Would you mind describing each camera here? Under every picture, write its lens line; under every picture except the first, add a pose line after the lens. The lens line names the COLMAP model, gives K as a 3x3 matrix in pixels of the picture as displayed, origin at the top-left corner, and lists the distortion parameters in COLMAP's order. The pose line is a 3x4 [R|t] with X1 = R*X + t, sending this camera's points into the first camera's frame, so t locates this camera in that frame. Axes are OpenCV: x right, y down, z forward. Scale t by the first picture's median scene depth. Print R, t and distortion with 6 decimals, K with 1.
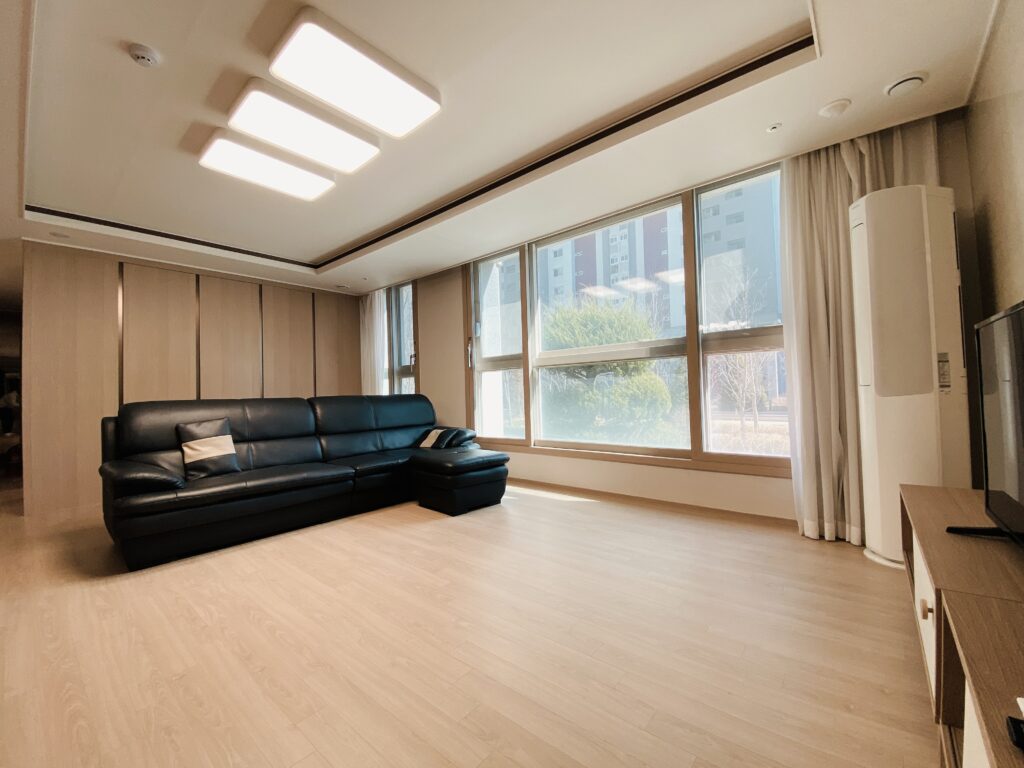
lens RADIAL K [[413.9, 0, 508.9], [0, 413.9, 382.9], [0, 0, 1]] dist [0.013605, -0.016885]
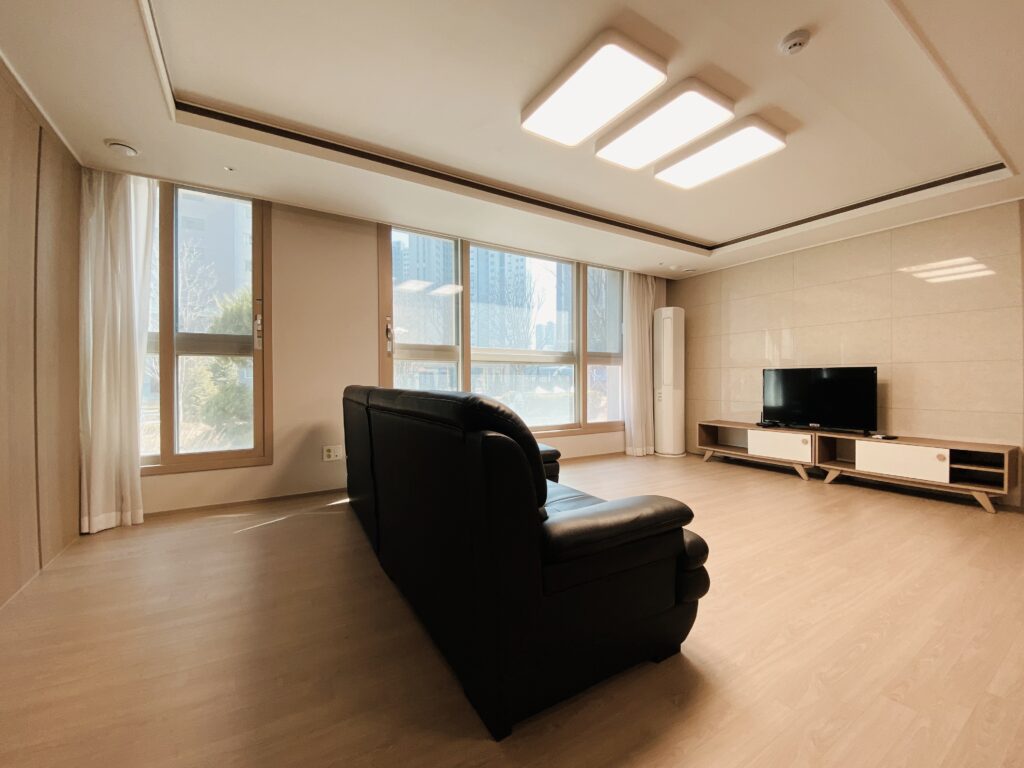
lens RADIAL K [[413.9, 0, 508.9], [0, 413.9, 382.9], [0, 0, 1]] dist [0.013605, -0.016885]
pose [[0.316266, 0.021393, 0.948429, -1.270986], [-0.030495, 0.999458, -0.012375, 0.038108], [-0.948180, -0.025008, 0.316747, 0.822309]]
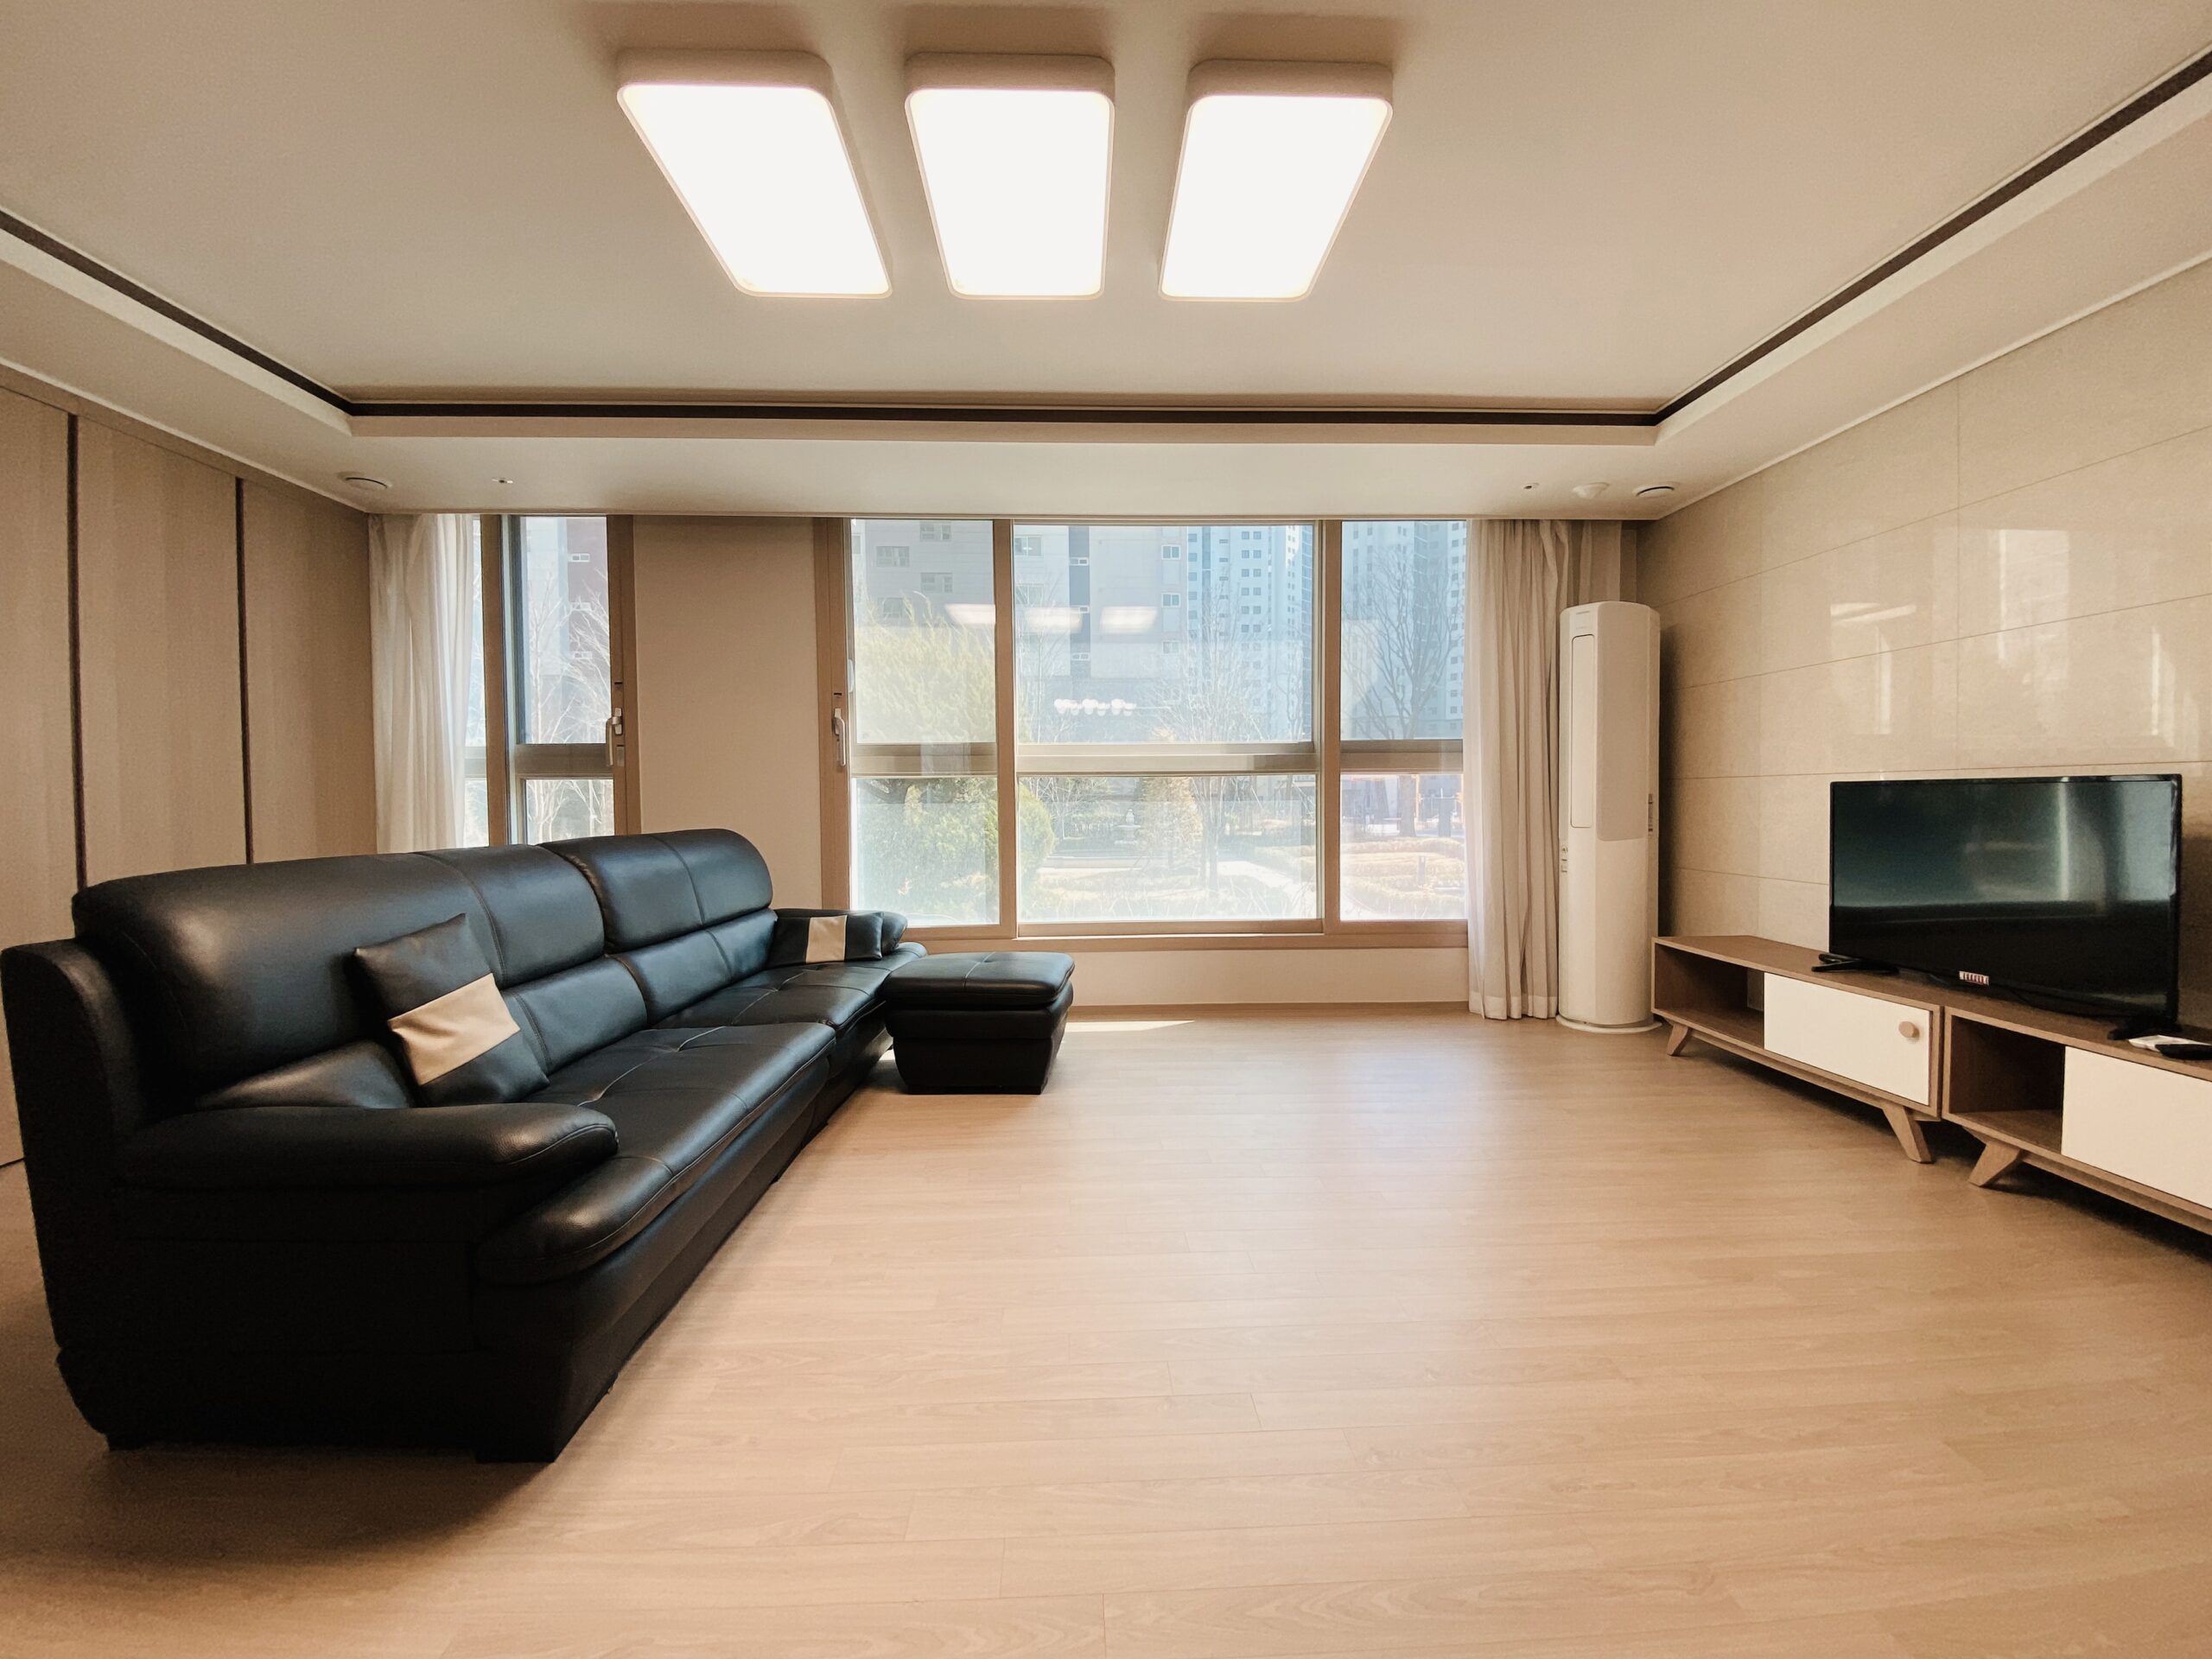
lens RADIAL K [[894.0, 0, 1099.4], [0, 894.0, 827.2], [0, 0, 1]] dist [0.013605, -0.016885]
pose [[0.739404, 0.001657, 0.673260, -0.820561], [-0.028626, 0.999170, 0.028979, -0.013804], [-0.672653, -0.040700, 0.738838, 0.227221]]
